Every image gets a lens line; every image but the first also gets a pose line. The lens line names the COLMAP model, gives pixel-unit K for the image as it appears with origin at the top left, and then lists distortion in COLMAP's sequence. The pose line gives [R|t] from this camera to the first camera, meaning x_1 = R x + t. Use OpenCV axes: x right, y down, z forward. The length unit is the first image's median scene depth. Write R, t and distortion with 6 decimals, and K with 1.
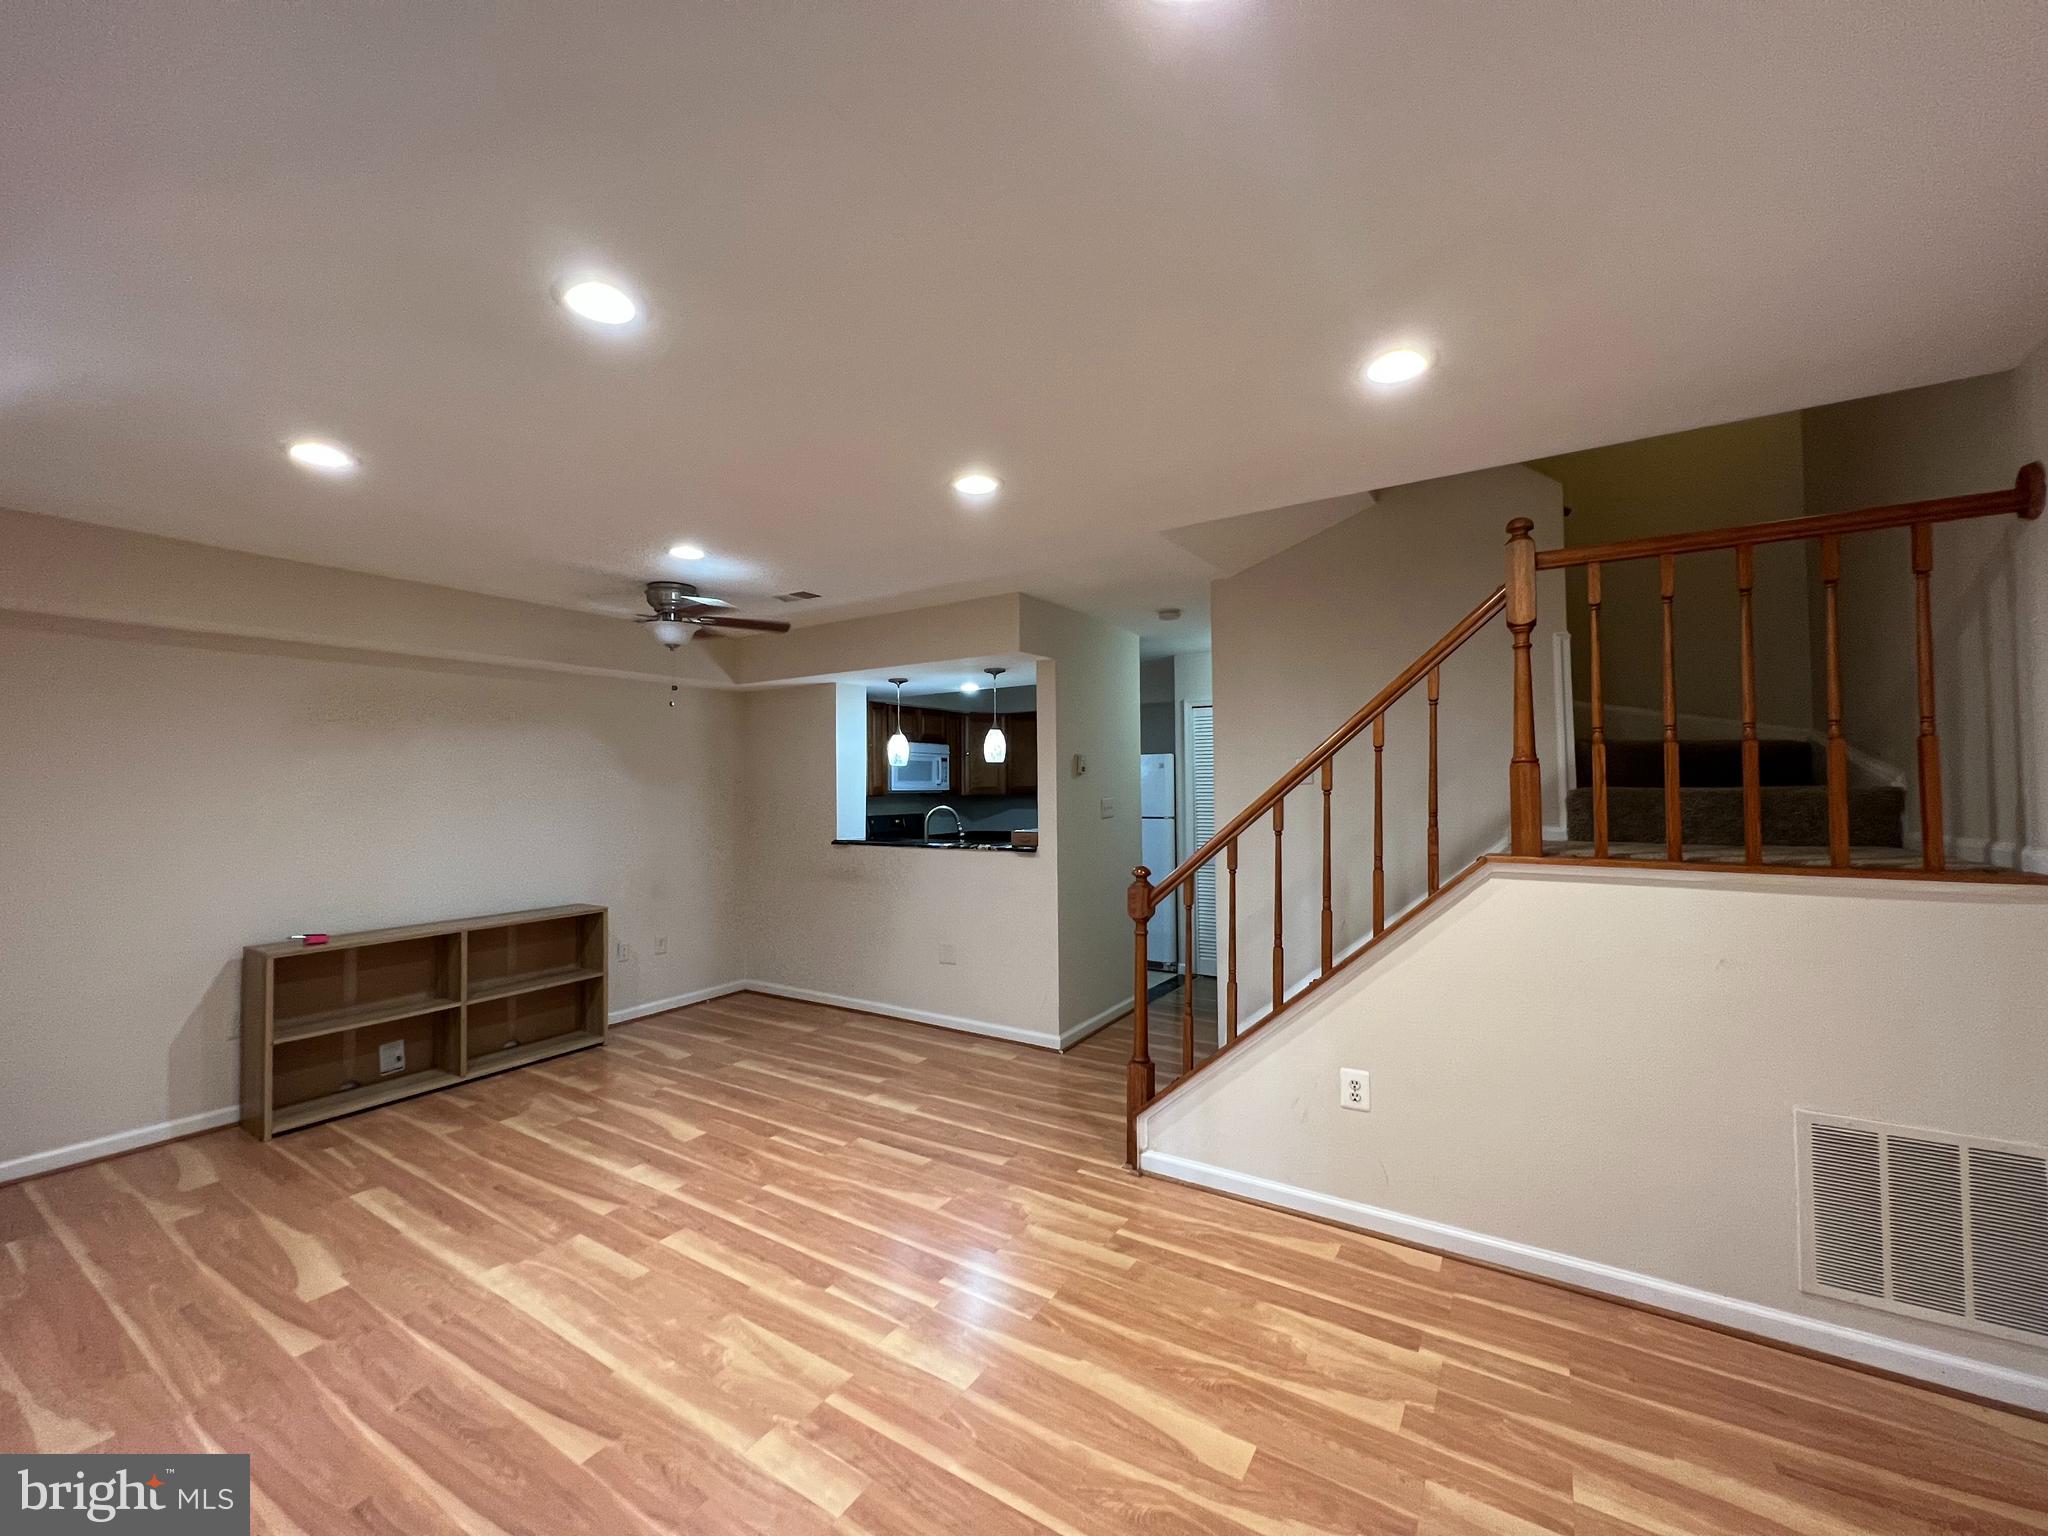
lens RADIAL K [[820.1, 0, 1019.6], [0, 820.1, 760.4], [0, 0, 1]] dist [-0.000155, 0.000117]
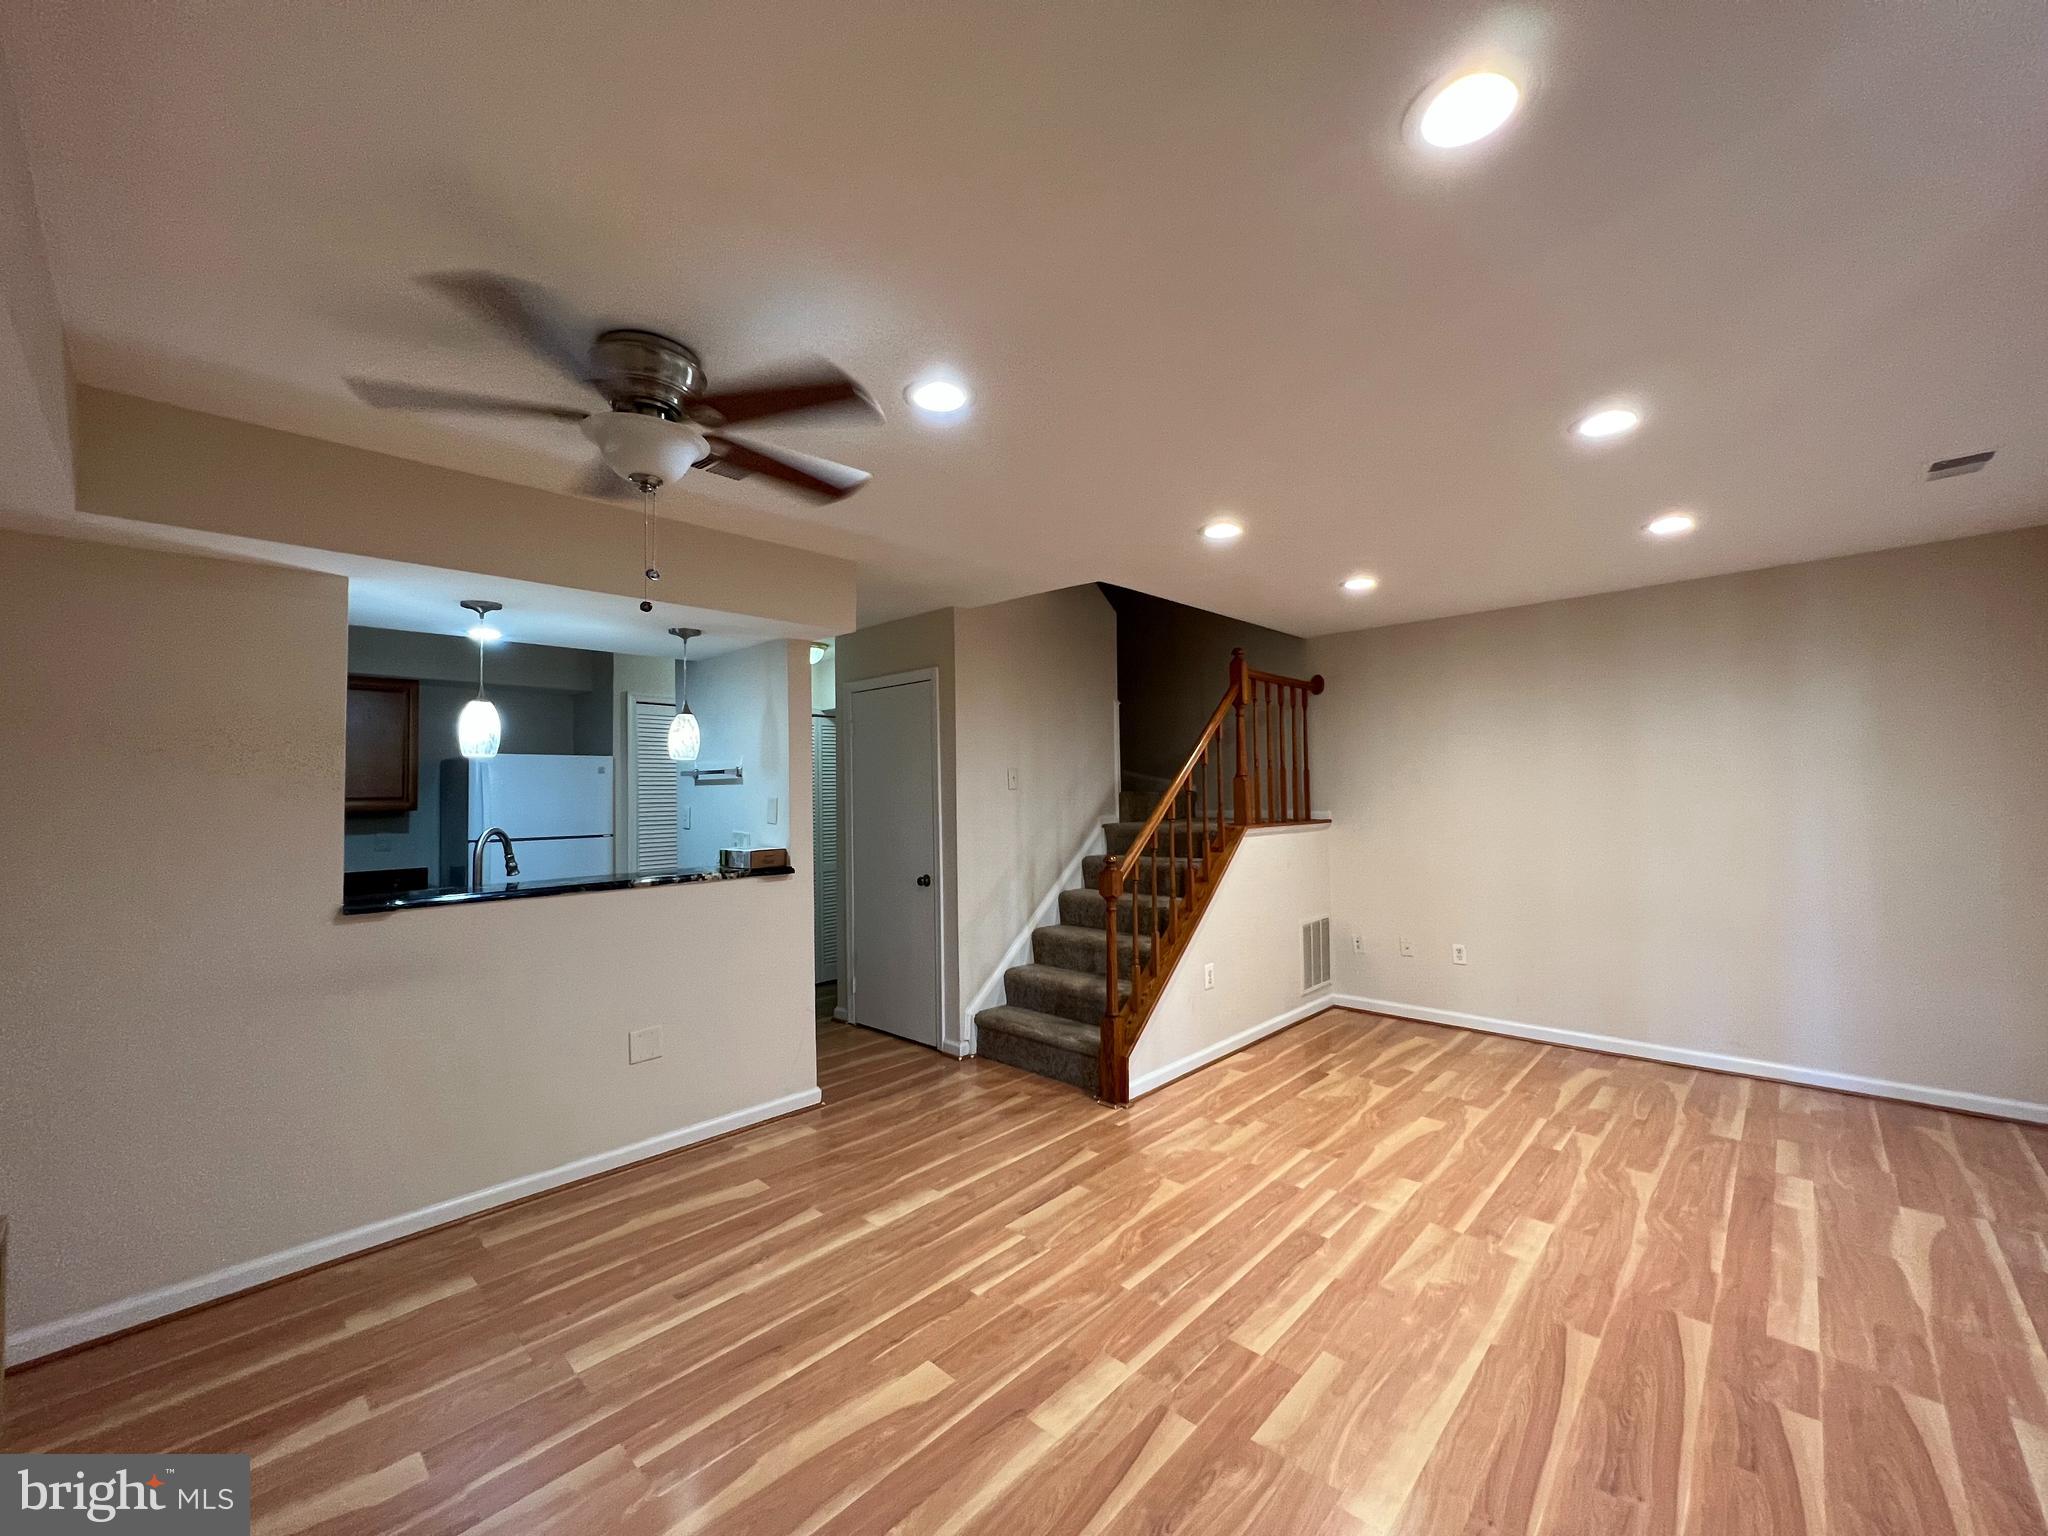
lens RADIAL K [[820.1, 0, 1019.6], [0, 820.1, 760.4], [0, 0, 1]] dist [-0.000155, 0.000117]
pose [[0.186176, 0.043975, 0.981532, -1.229617], [-0.020797, 0.998950, -0.040811, 0.049002], [-0.982296, -0.012815, 0.186895, 1.043060]]
